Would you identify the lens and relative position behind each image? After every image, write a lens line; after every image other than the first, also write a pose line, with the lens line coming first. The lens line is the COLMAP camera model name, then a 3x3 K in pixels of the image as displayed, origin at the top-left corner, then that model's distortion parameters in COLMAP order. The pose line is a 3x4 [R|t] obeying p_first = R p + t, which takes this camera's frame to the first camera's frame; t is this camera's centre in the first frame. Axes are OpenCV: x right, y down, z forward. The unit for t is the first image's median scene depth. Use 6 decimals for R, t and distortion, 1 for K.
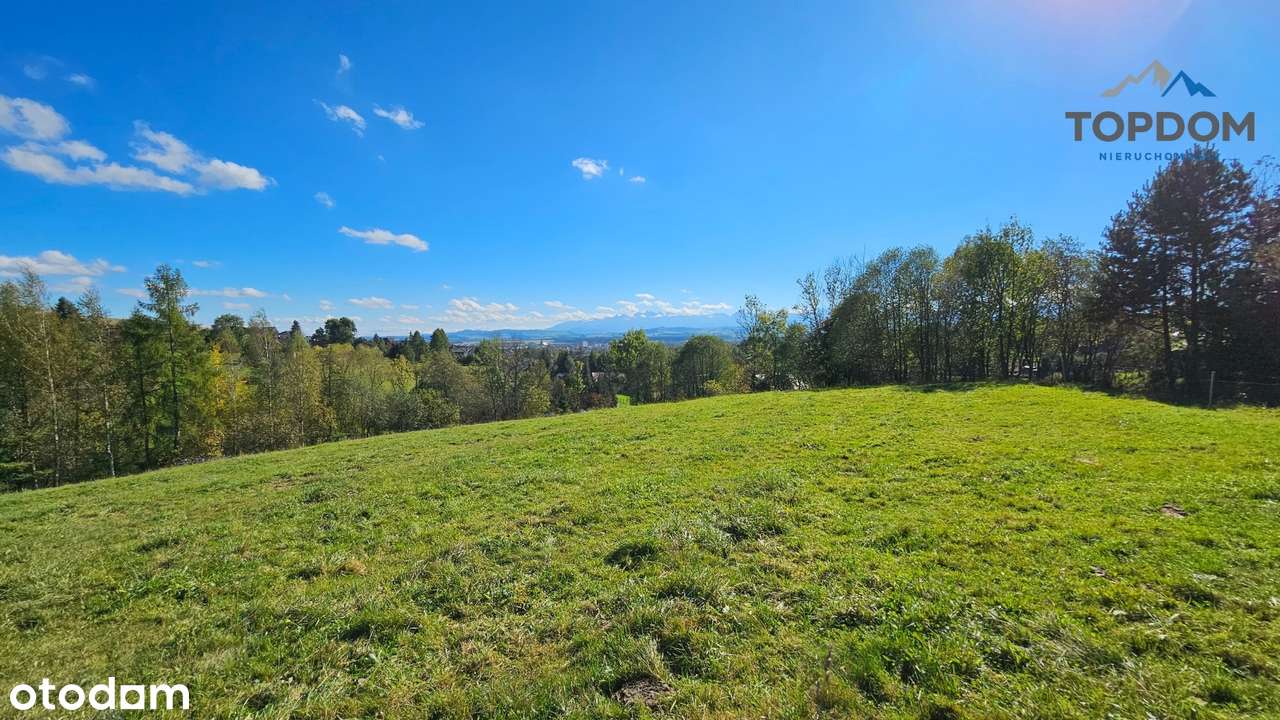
lens RADIAL K [[544.2, 0, 633.3], [0, 544.2, 374.7], [0, 0, 1]] dist [-0.001788, -0.000260]
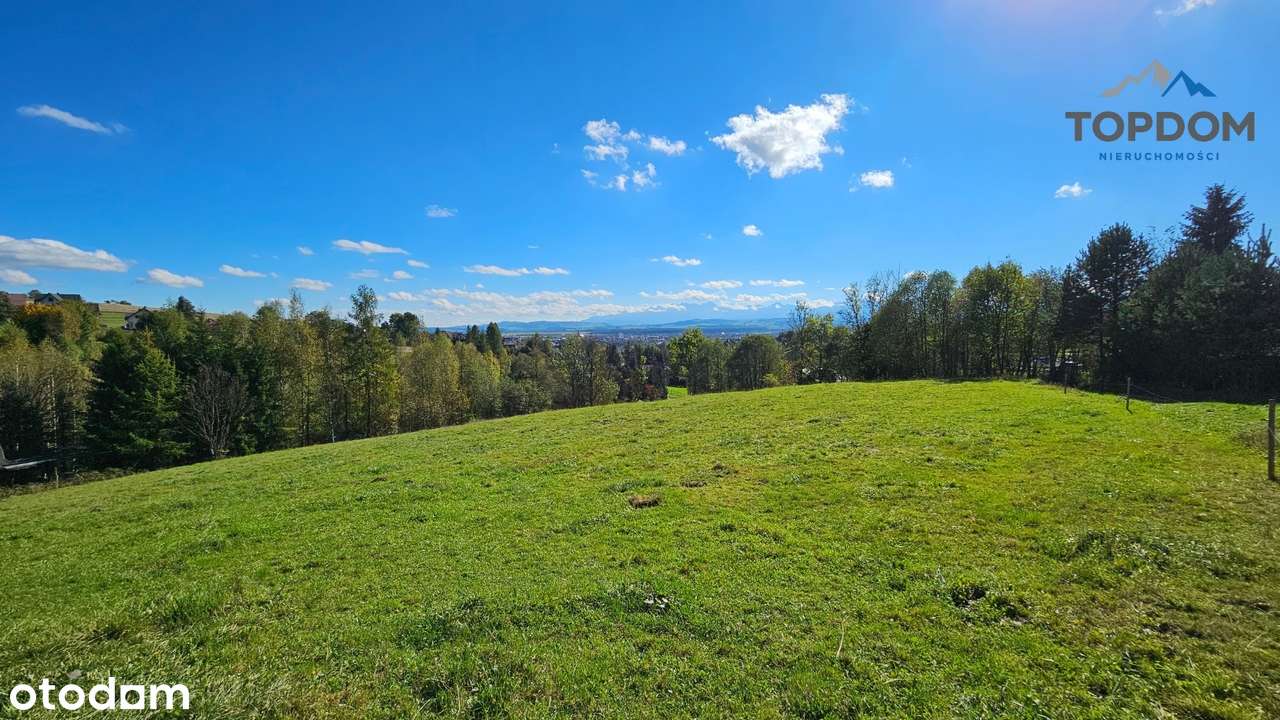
lens RADIAL K [[544.2, 0, 633.3], [0, 544.2, 374.7], [0, 0, 1]] dist [-0.001788, -0.000260]
pose [[0.997950, 0.008173, -0.063481, -0.057575], [-0.007219, 0.999858, 0.015250, -0.003326], [0.063597, -0.014761, 0.997866, -0.163622]]
